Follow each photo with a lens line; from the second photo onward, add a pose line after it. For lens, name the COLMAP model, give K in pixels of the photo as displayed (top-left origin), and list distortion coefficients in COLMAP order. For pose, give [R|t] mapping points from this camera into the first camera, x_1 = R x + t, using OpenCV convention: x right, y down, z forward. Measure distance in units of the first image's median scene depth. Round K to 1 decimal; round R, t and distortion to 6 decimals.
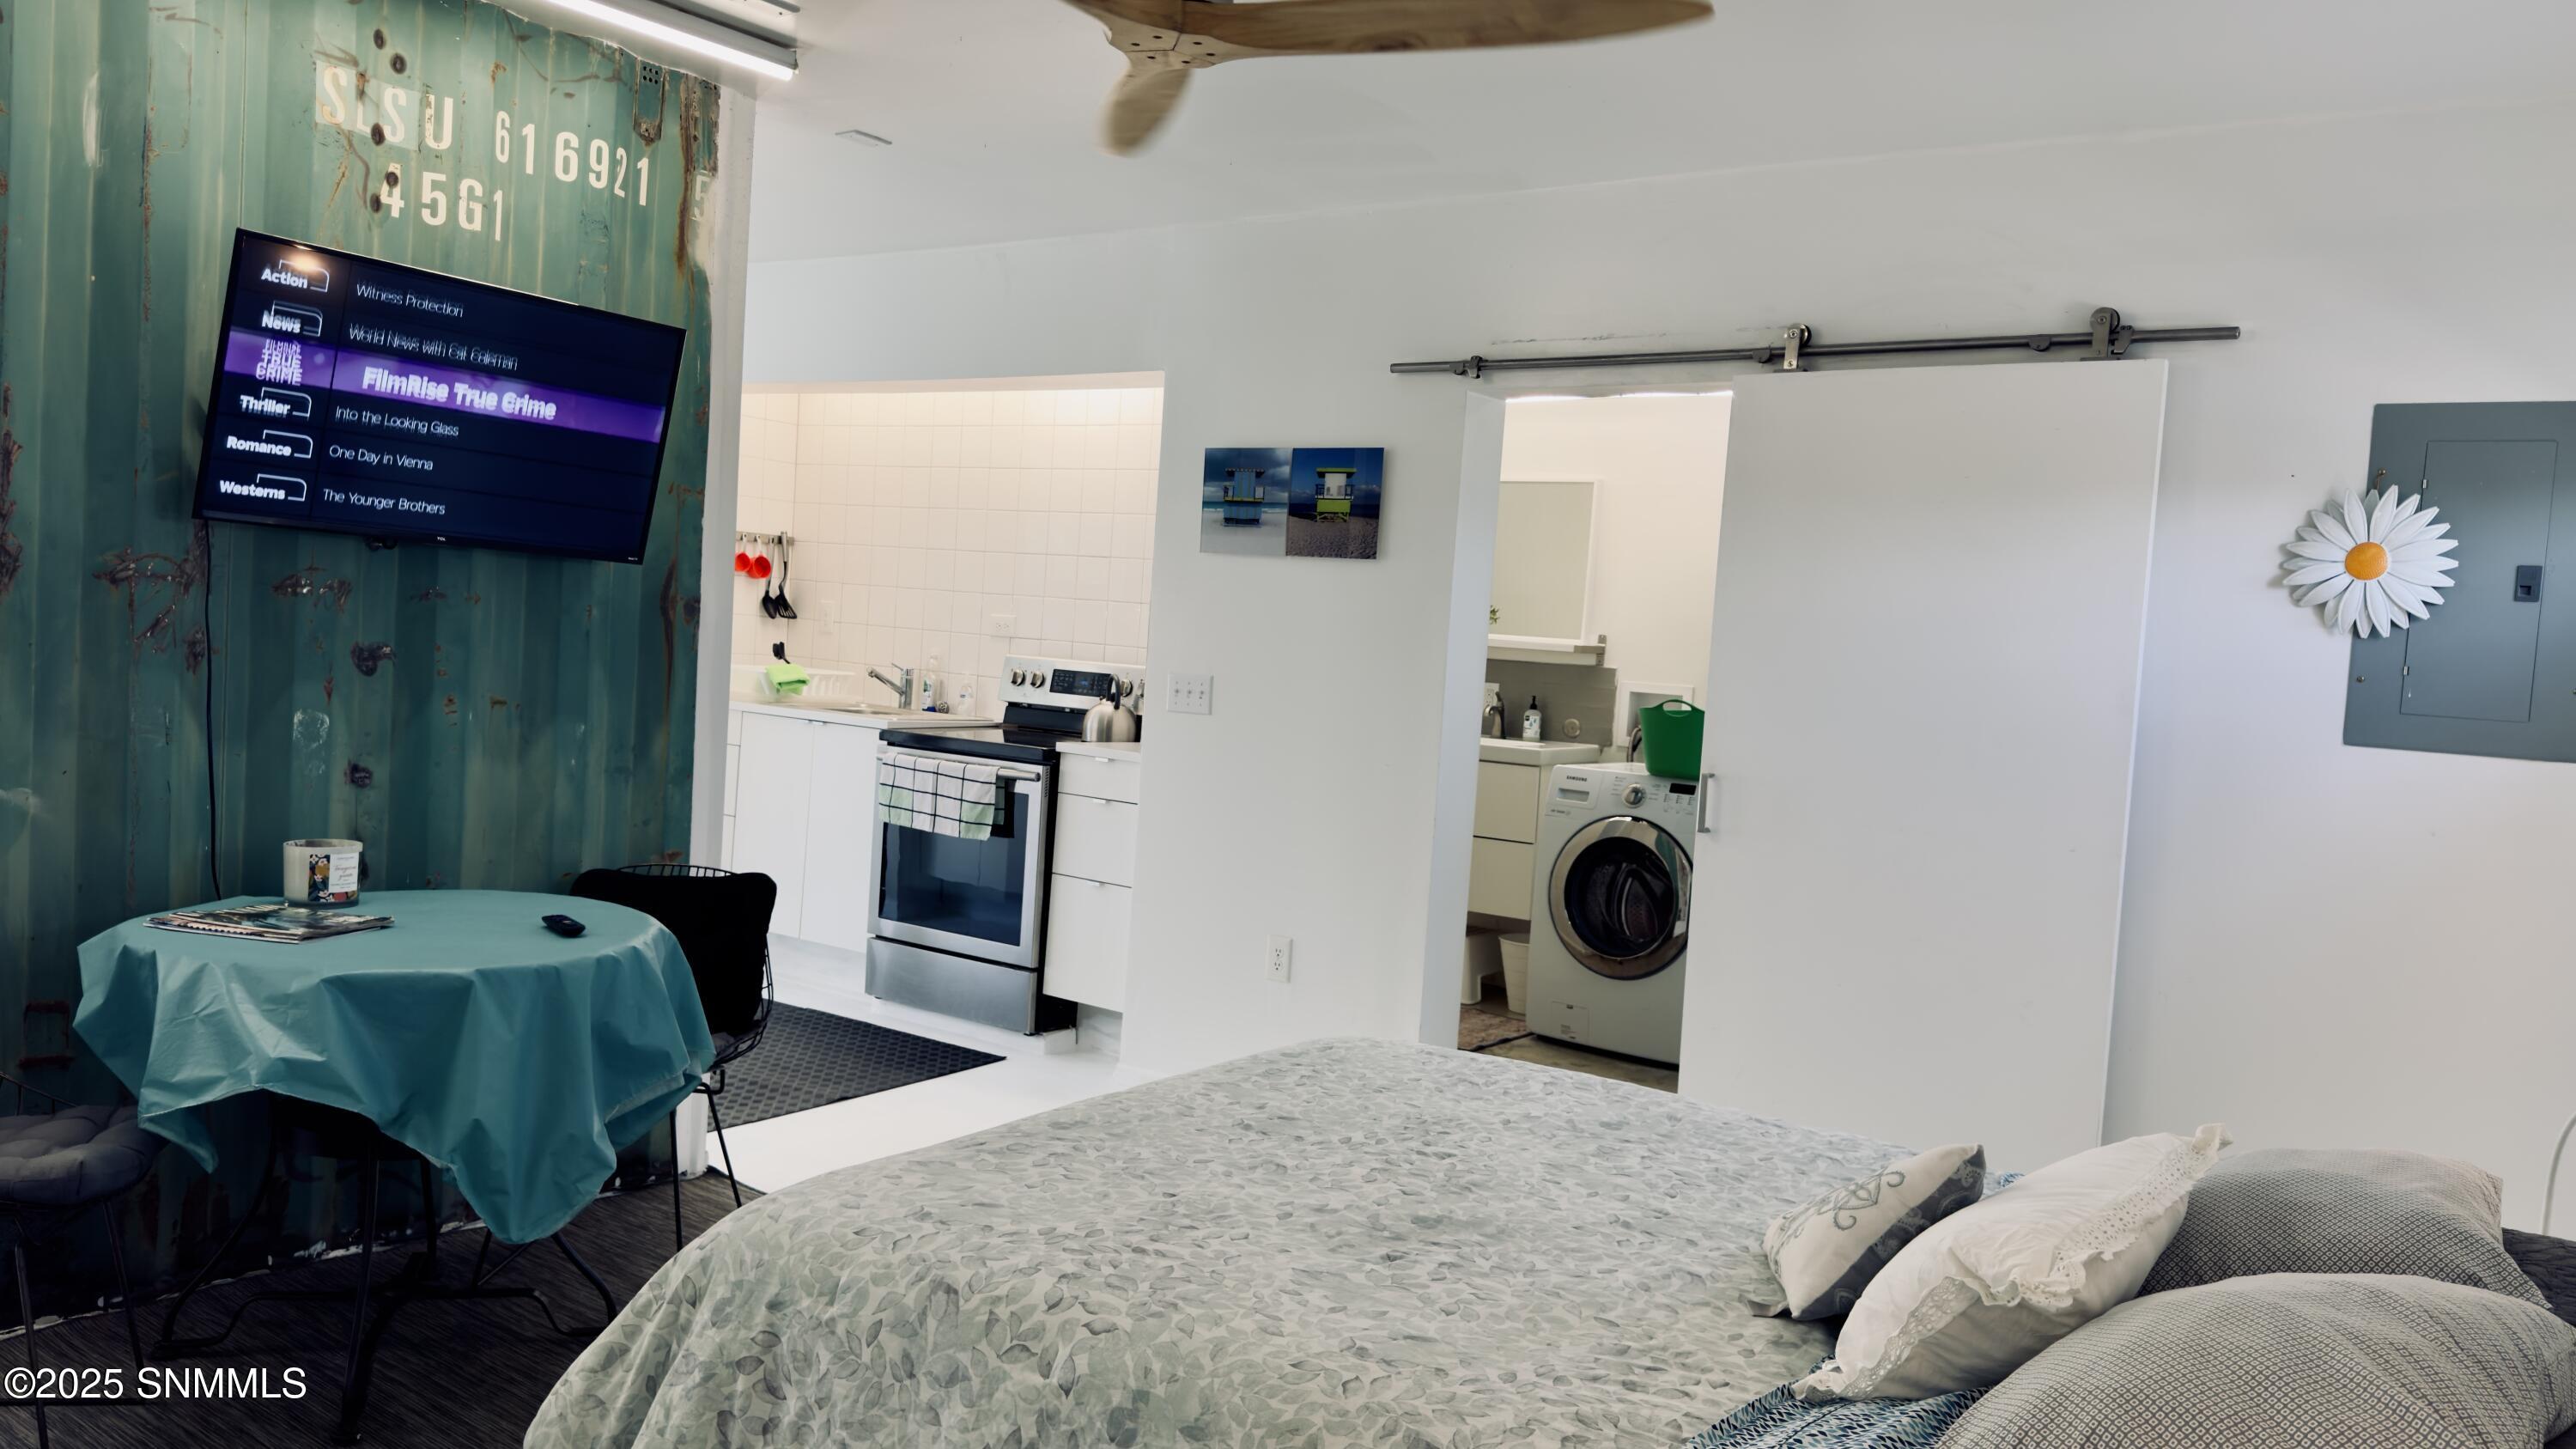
lens RADIAL K [[1809.4, 0, 1288.0], [0, 1809.4, 724.5], [0, 0, 1]] dist [0.003410, -0.007732]
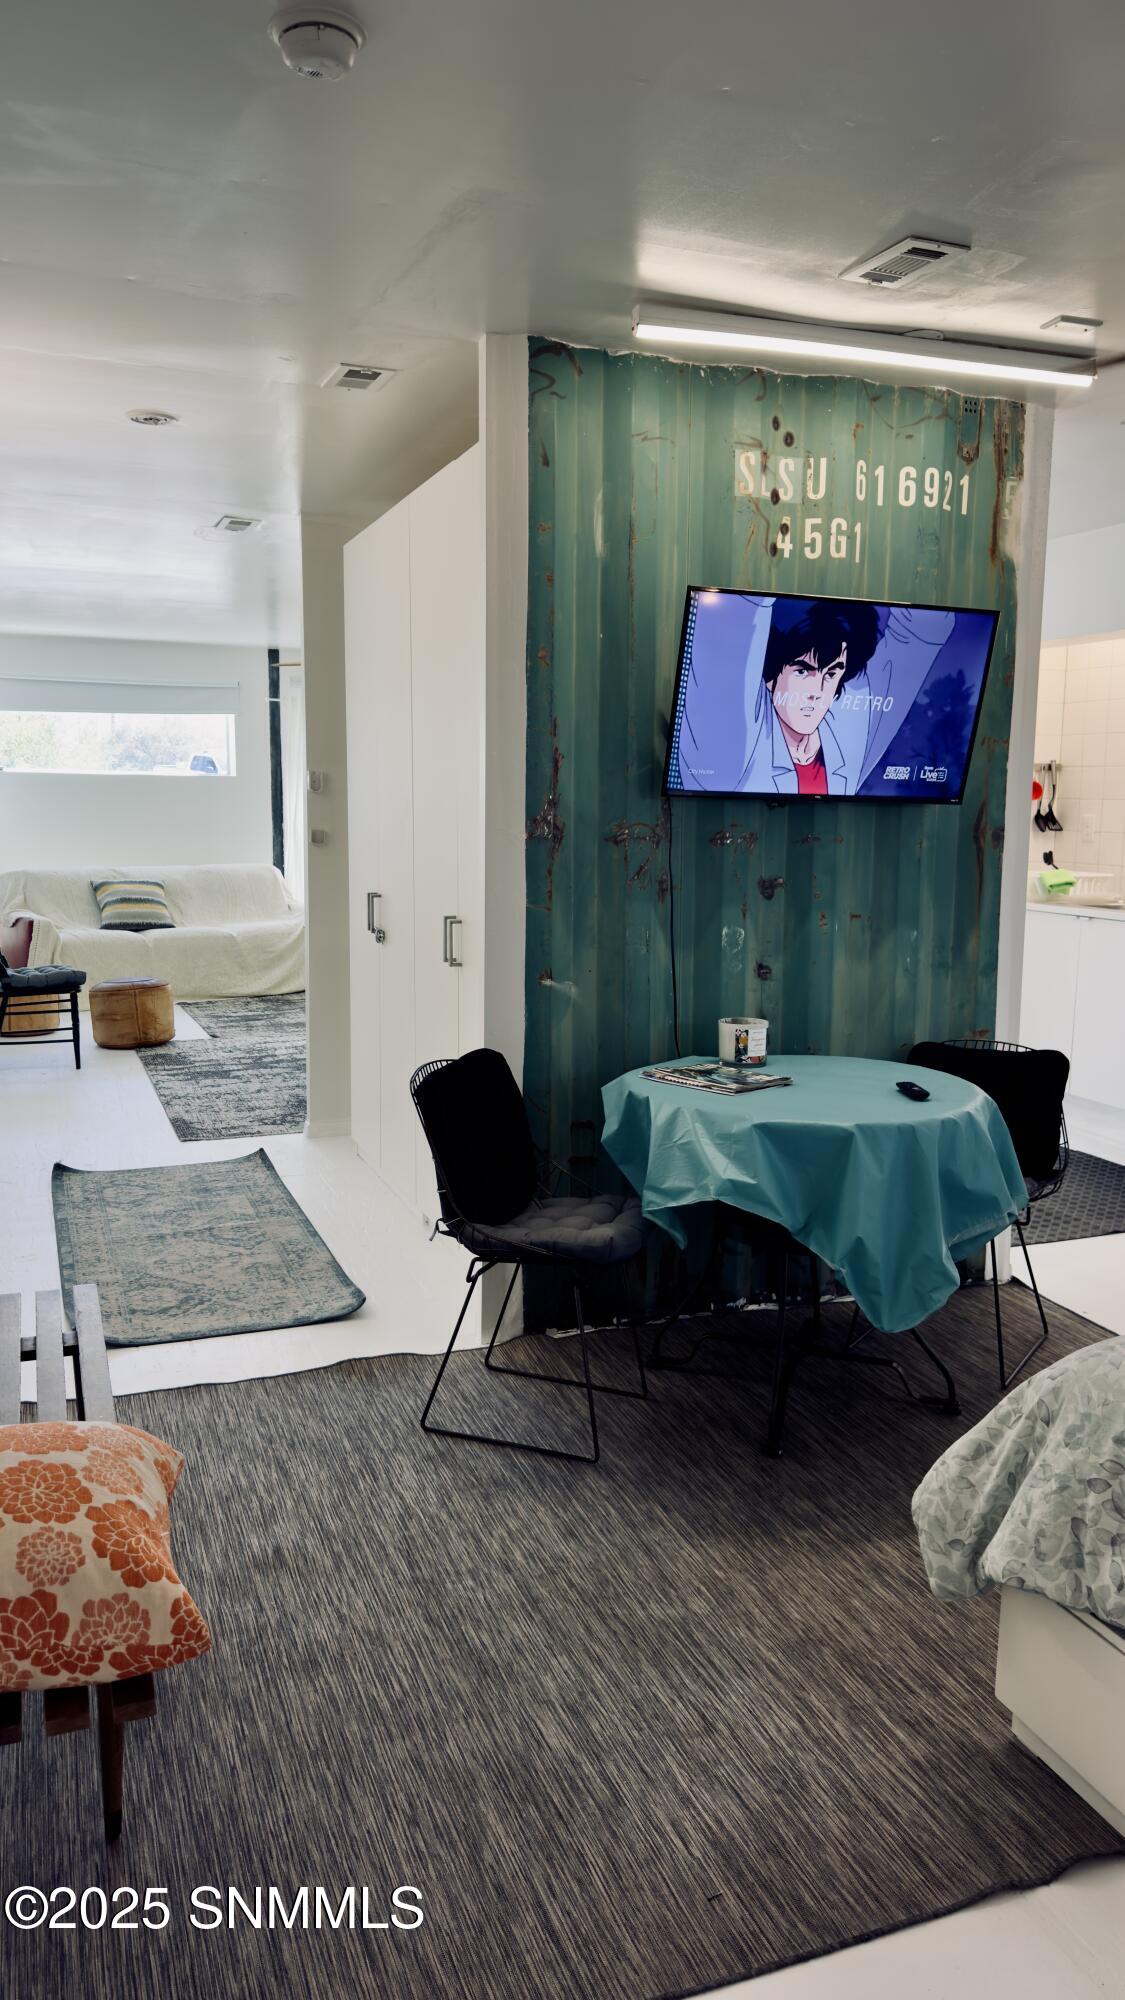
lens RADIAL K [[1383.2, 0, 562.5], [0, 1383.2, 1000.0], [0, 0, 1]] dist [0.128737, -0.266316]
pose [[0.829602, 0.020041, -0.557996, -0.044453], [0.017195, 0.997965, 0.061406, -0.018819], [0.558090, -0.060537, 0.827569, 0.025435]]
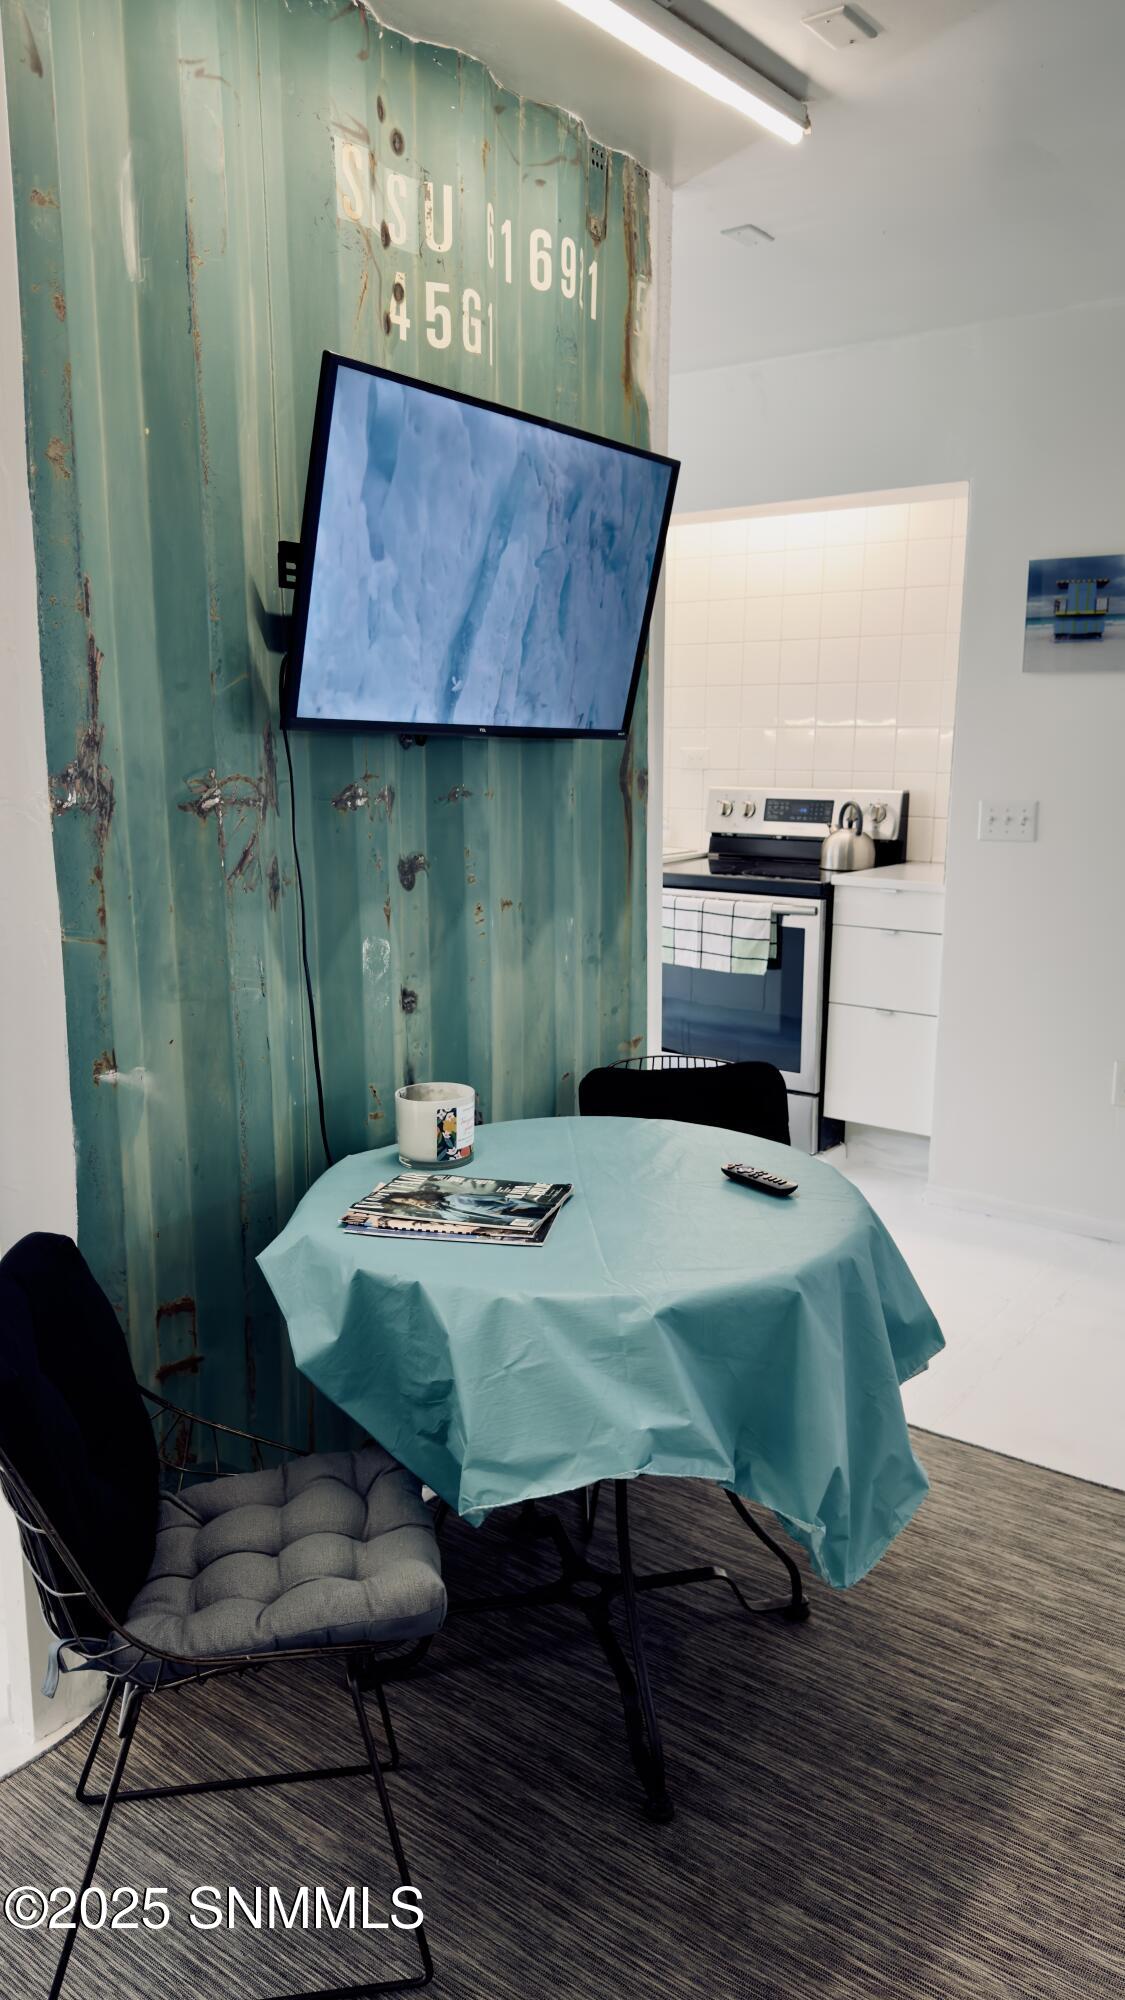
lens RADIAL K [[1418.4, 0, 561.0], [0, 1418.4, 993.7], [0, 0, 1]] dist [0.065925, -0.088318]
pose [[0.995850, -0.069859, -0.058326, -0.407544], [0.076538, 0.989639, 0.121476, -0.057222], [0.049236, -0.125436, 0.990879, 0.312467]]
